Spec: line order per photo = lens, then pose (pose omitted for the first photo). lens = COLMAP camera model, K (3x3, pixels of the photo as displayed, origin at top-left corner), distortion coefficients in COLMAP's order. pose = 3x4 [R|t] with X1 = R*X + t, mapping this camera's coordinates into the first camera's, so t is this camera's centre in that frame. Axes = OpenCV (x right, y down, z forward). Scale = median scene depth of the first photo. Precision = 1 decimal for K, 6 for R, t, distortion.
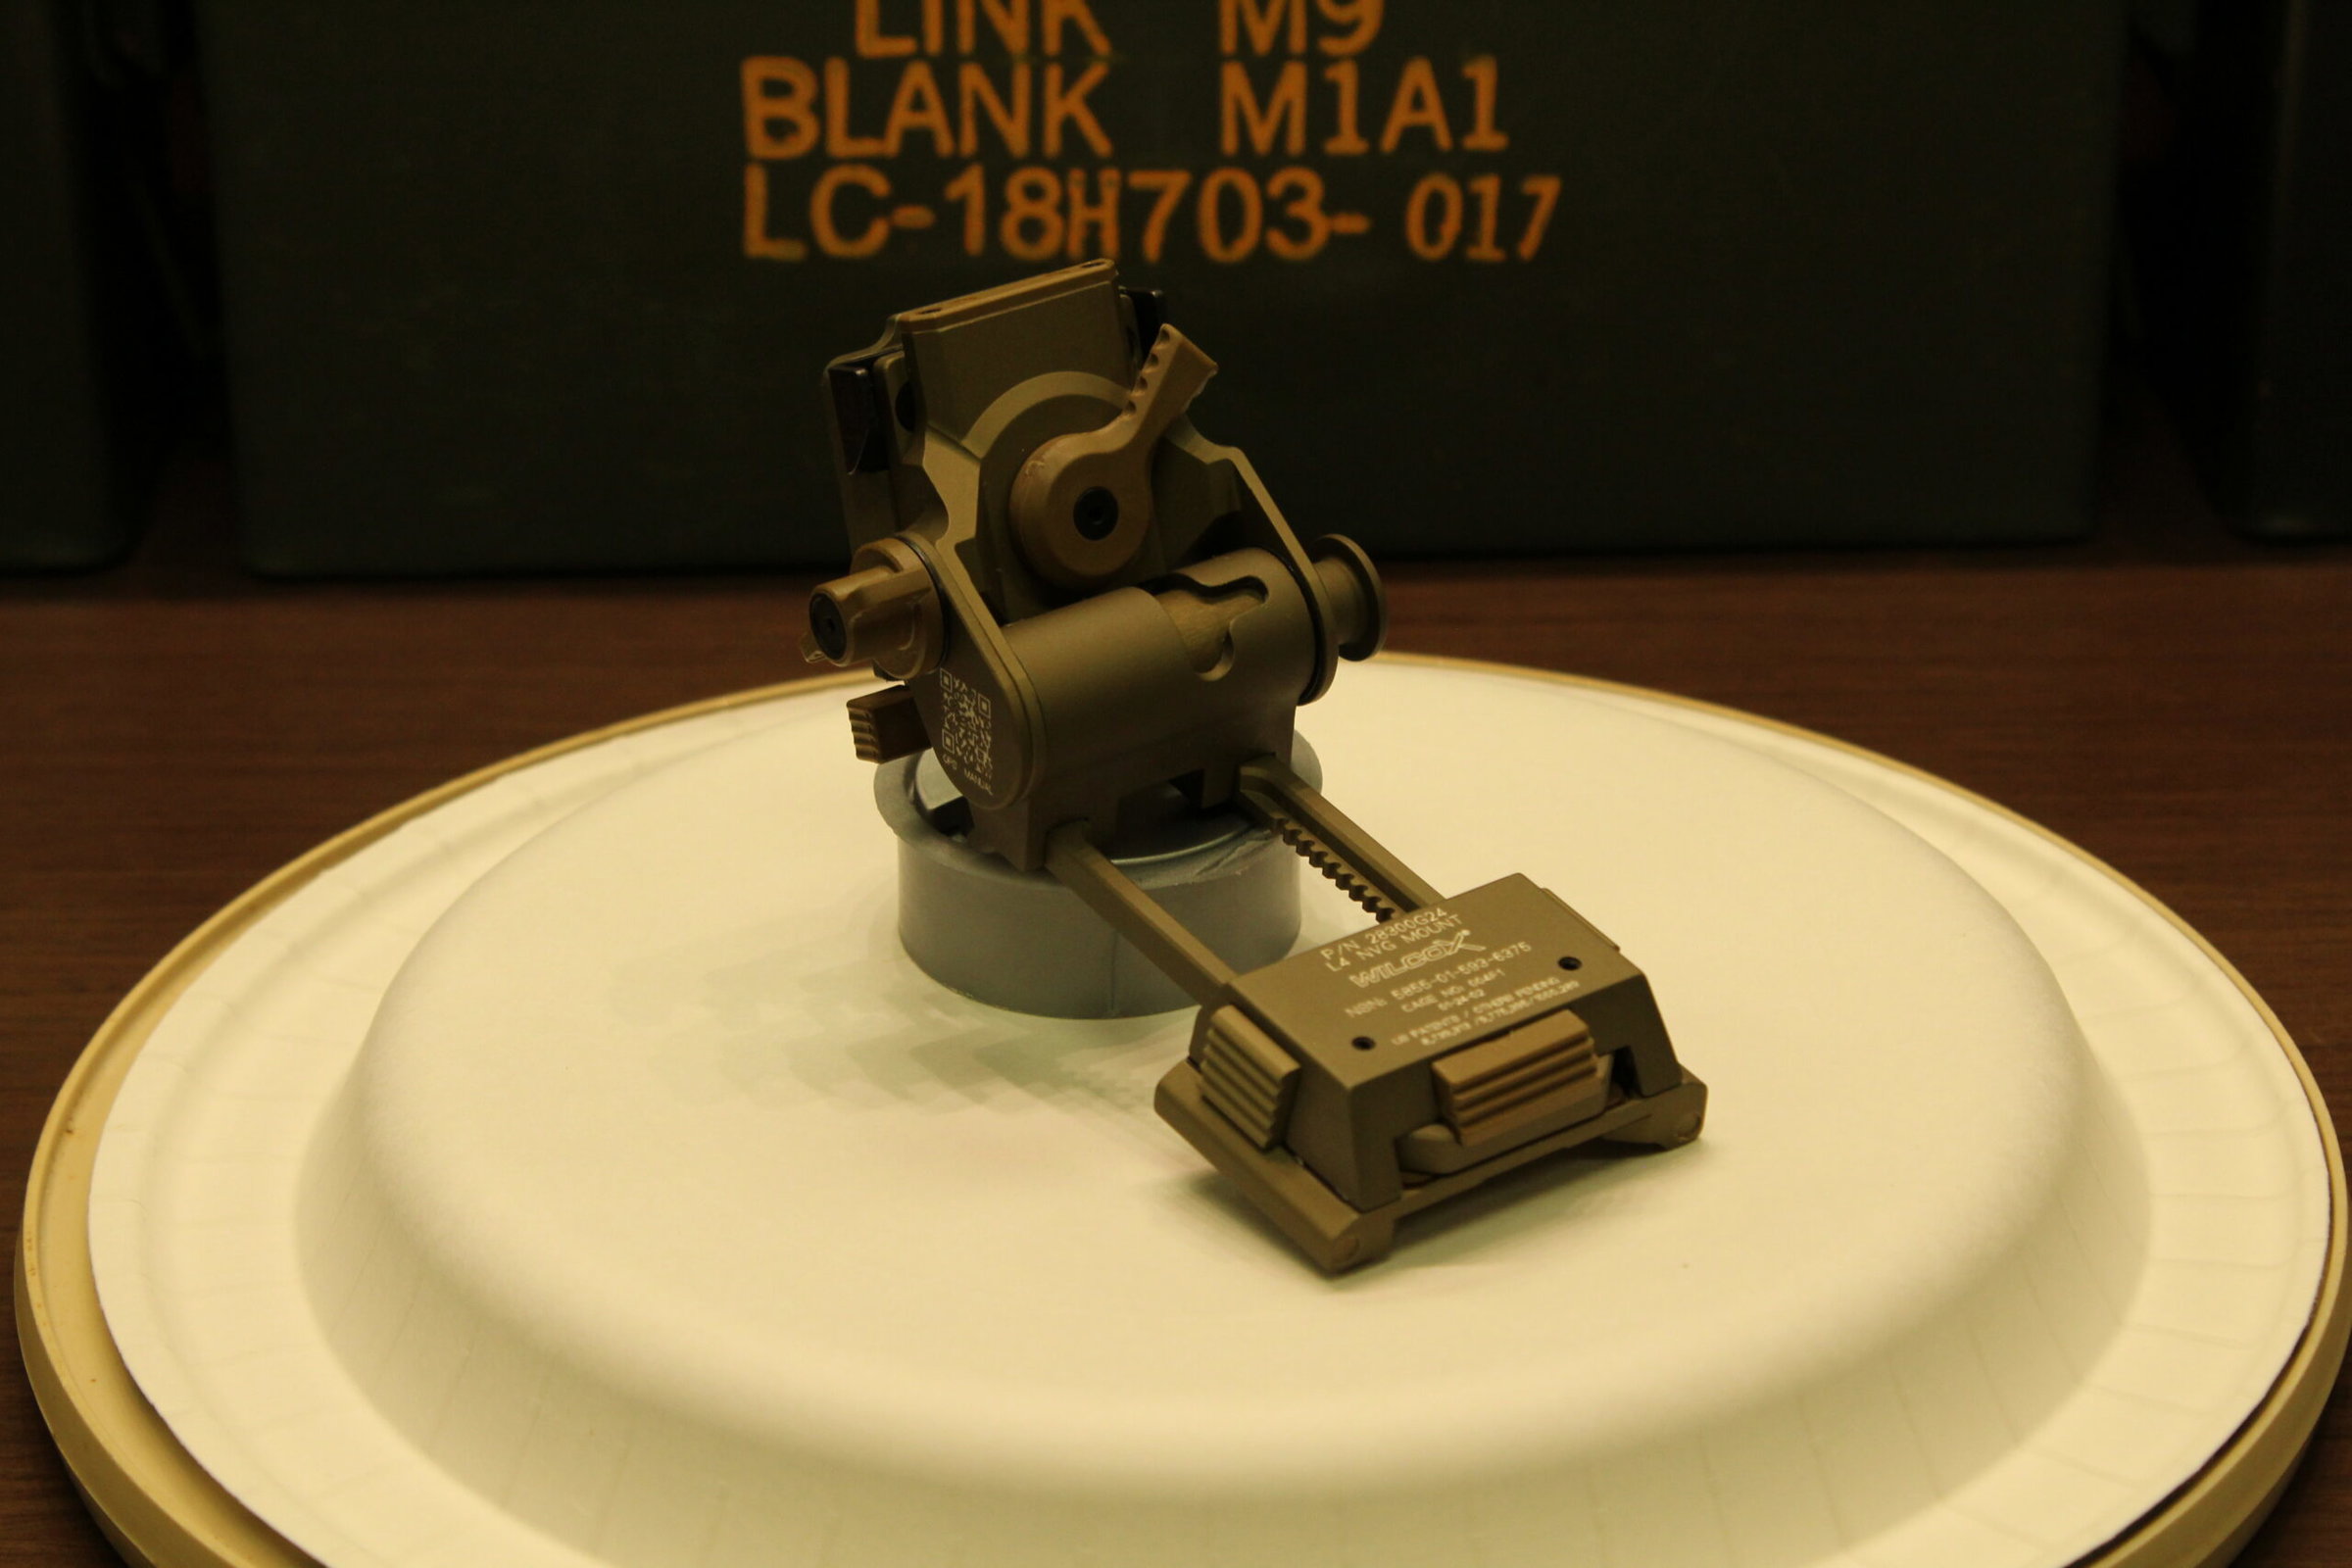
lens RADIAL K [[5493.9, 0, 1176.0], [0, 5493.9, 784.0], [0, 0, 1]] dist [0.021705, 0.157157]
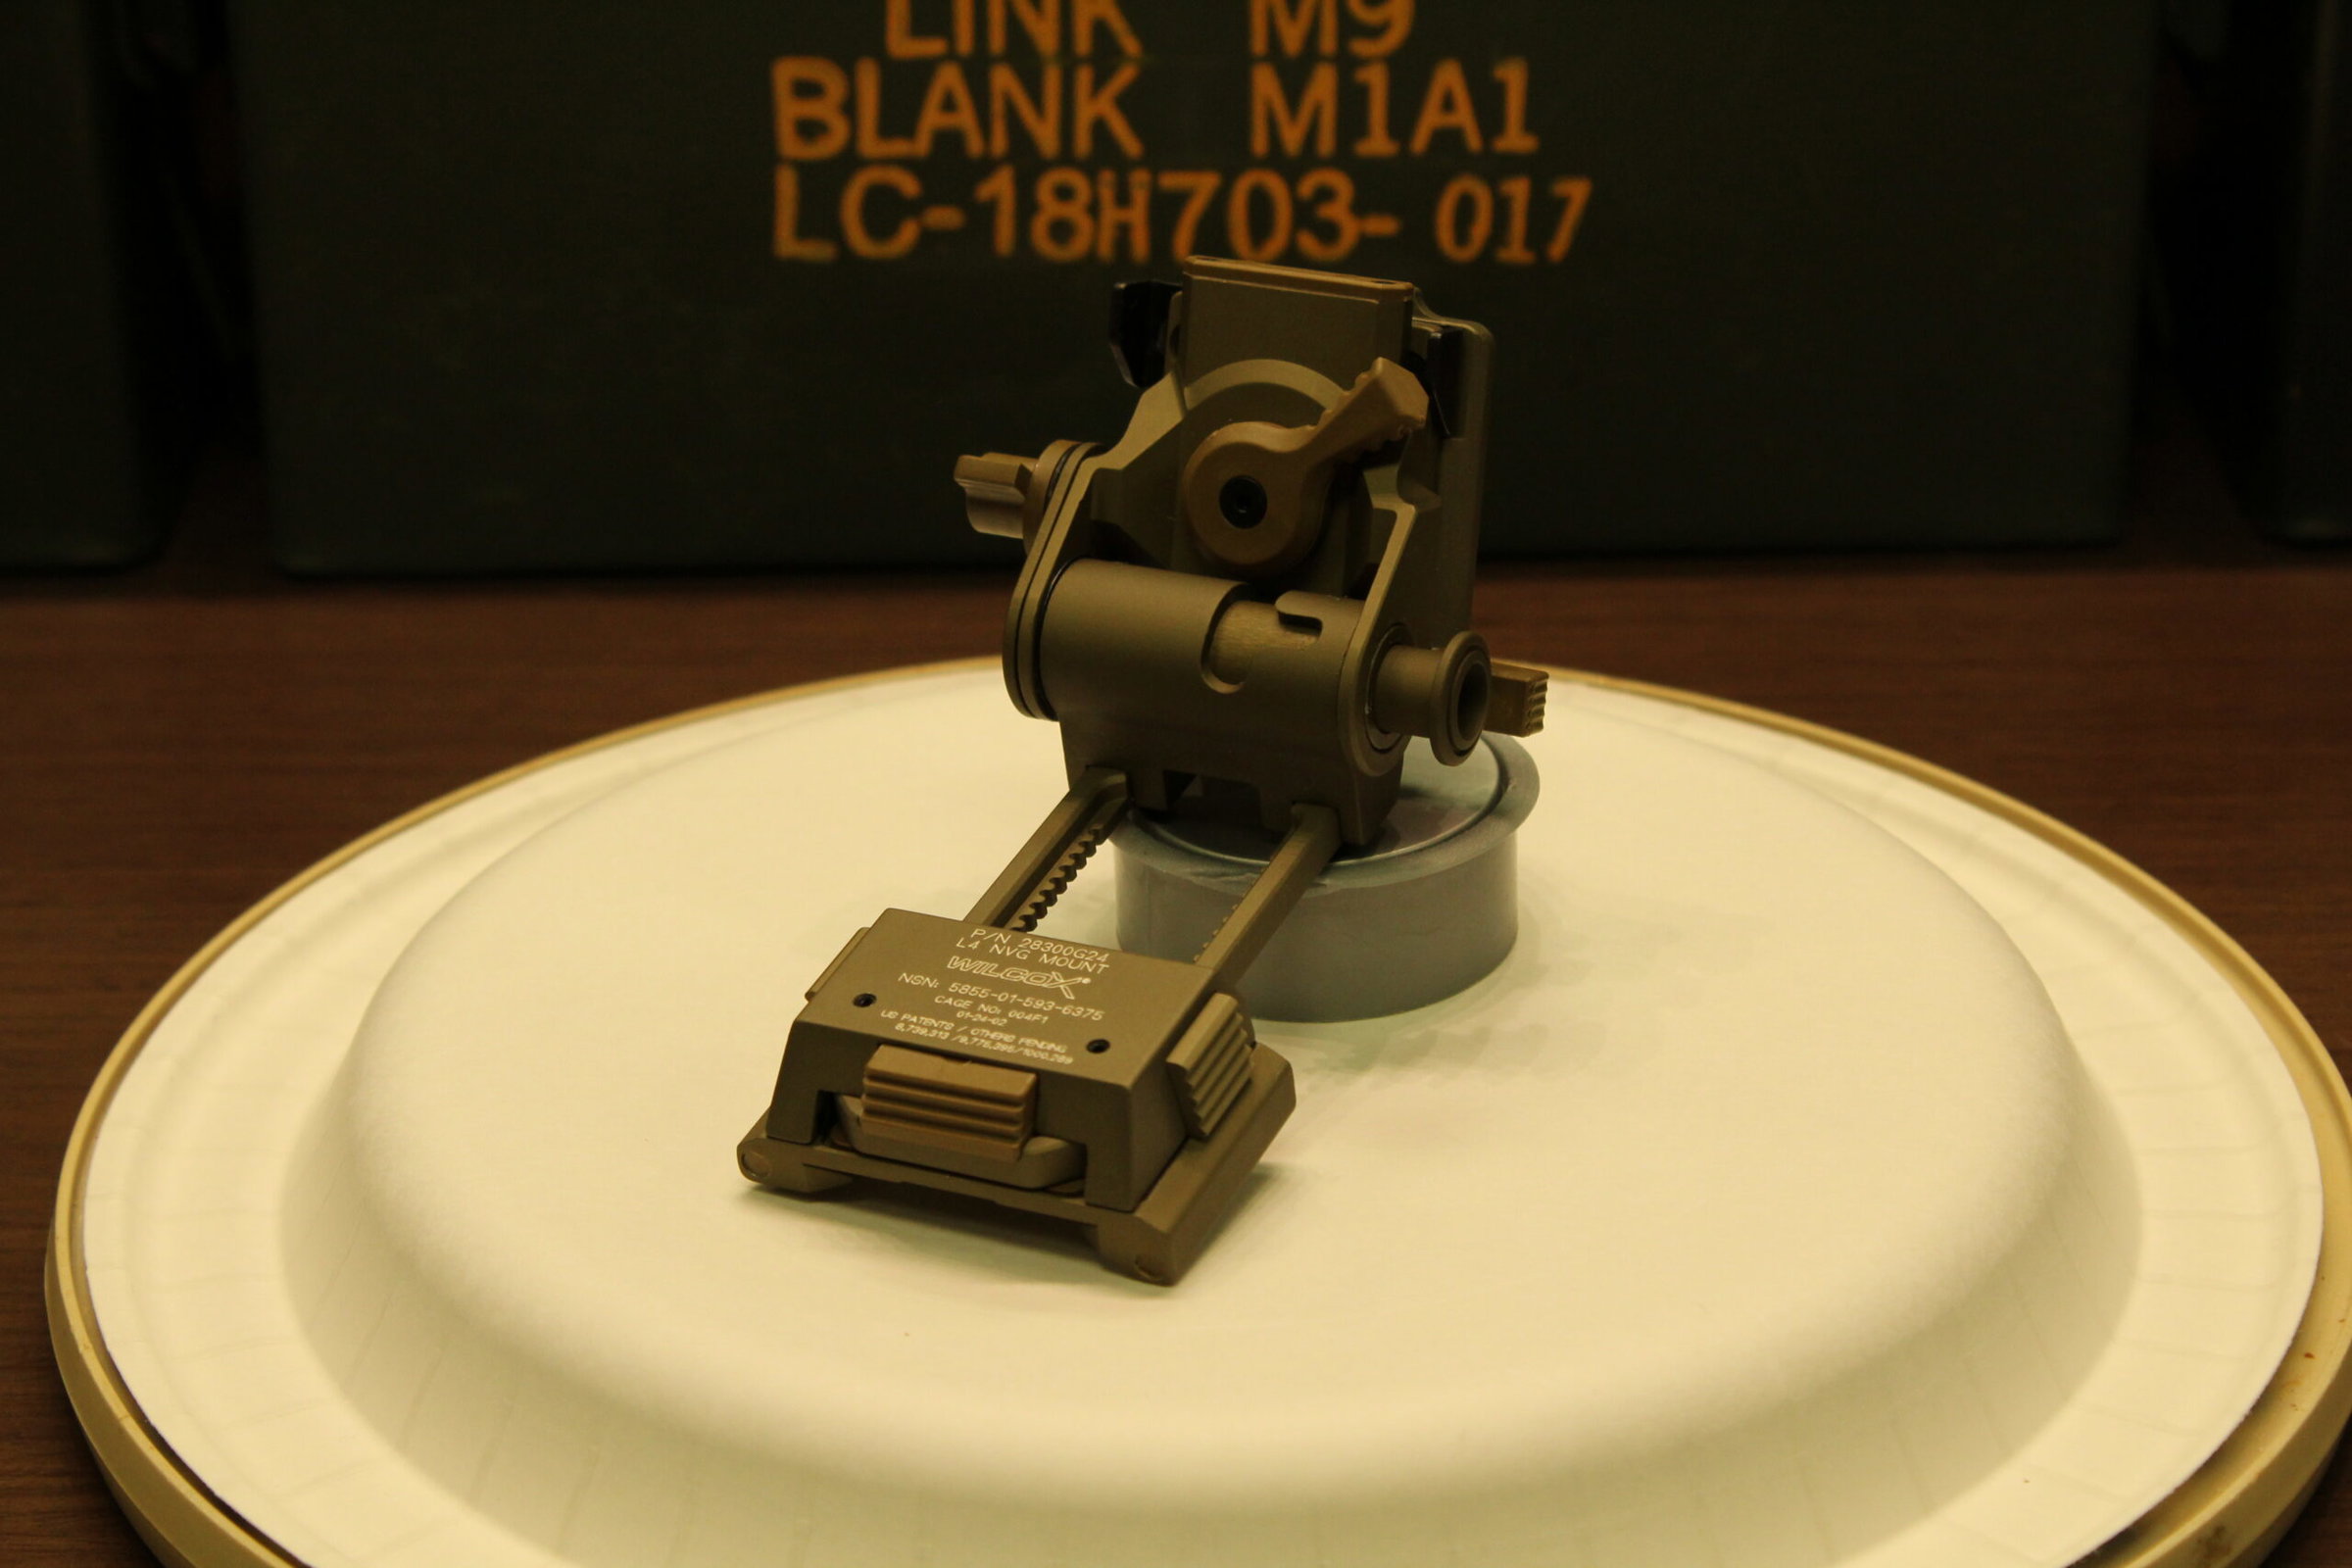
lens RADIAL K [[5493.9, 0, 1176.0], [0, 5493.9, 784.0], [0, 0, 1]] dist [0.021705, 0.157157]
pose [[0.482989, 0.385680, -0.786112, 0.823173], [-0.376599, 0.901992, 0.211149, -0.219363], [0.790503, 0.194067, 0.580899, 0.434232]]
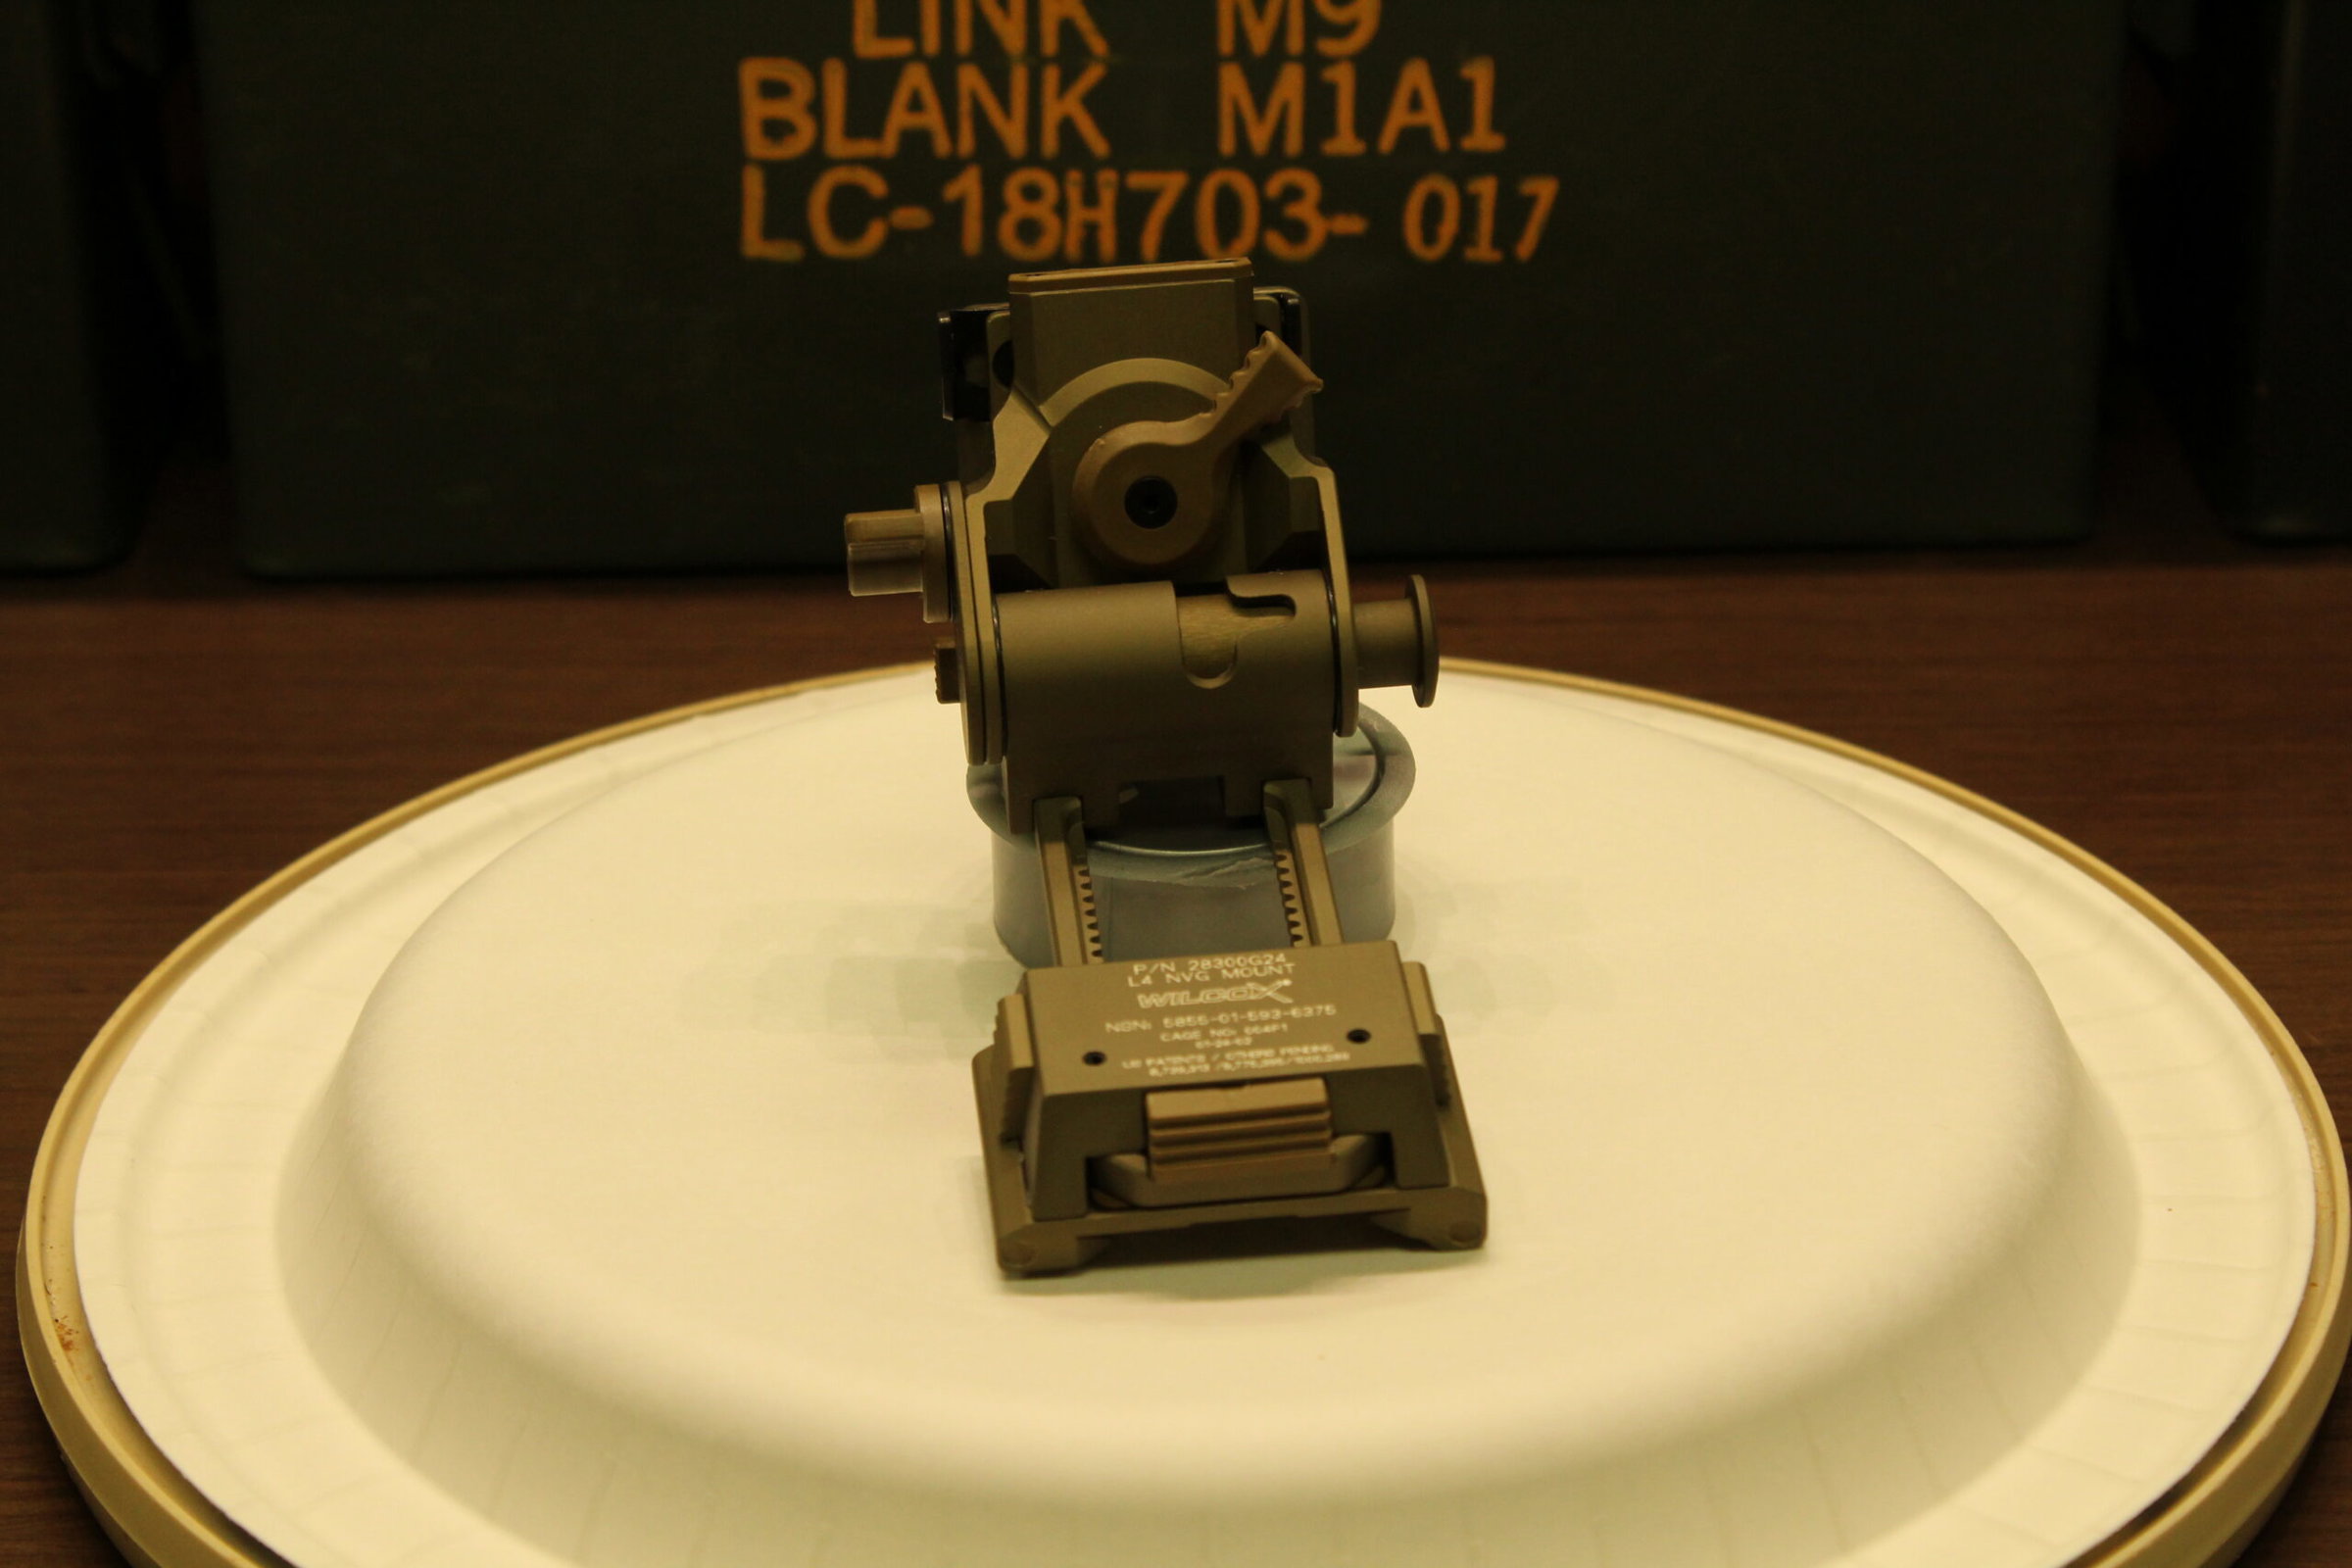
lens RADIAL K [[5493.9, 0, 1176.0], [0, 5493.9, 784.0], [0, 0, 1]] dist [0.021705, 0.157157]
pose [[0.871288, 0.214283, -0.441520, 0.463013], [-0.211739, 0.975737, 0.055711, -0.058346], [0.442745, 0.044946, 0.895520, 0.109018]]
